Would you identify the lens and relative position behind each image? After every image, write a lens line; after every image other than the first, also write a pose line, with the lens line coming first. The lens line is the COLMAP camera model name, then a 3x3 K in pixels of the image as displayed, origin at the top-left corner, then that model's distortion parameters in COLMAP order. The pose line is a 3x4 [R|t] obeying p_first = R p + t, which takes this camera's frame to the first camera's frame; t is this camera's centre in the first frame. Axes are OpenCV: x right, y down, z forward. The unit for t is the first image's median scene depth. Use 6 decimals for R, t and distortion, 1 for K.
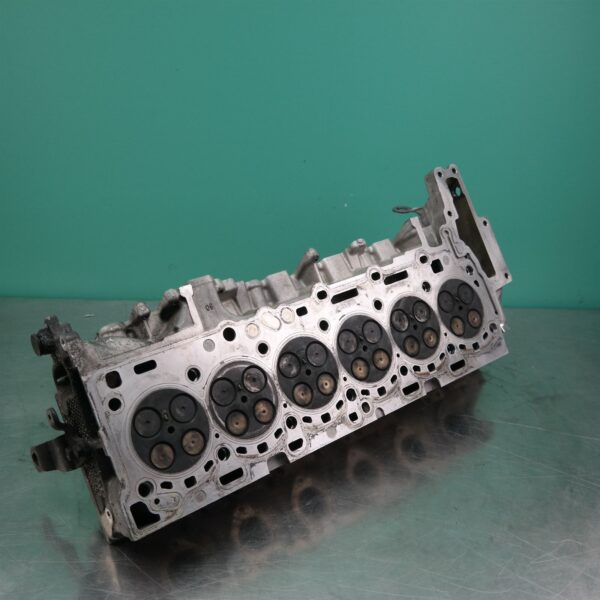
lens RADIAL K [[734.8, 0, 300.0], [0, 734.8, 300.0], [0, 0, 1]] dist [-0.008132, 0.007269]
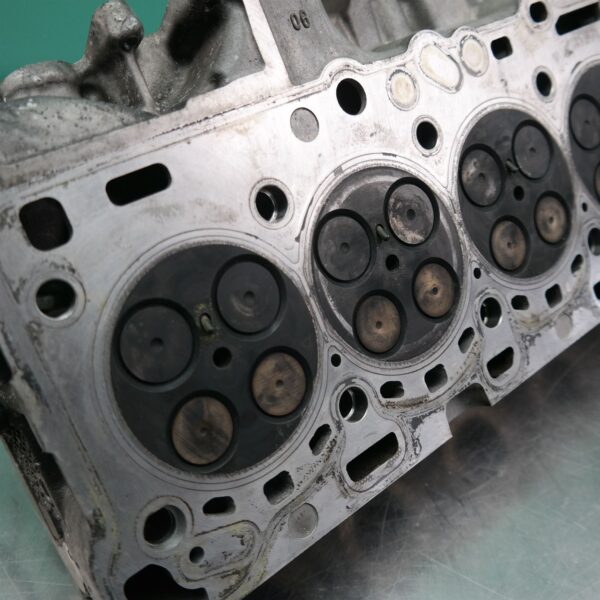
lens RADIAL K [[734.8, 0, 300.0], [0, 734.8, 300.0], [0, 0, 1]] dist [-0.008132, 0.007269]
pose [[0.999757, -0.018379, 0.012197, -0.133765], [0.014972, 0.971480, 0.236647, 0.060577], [-0.016199, -0.236406, 0.971519, 0.620131]]
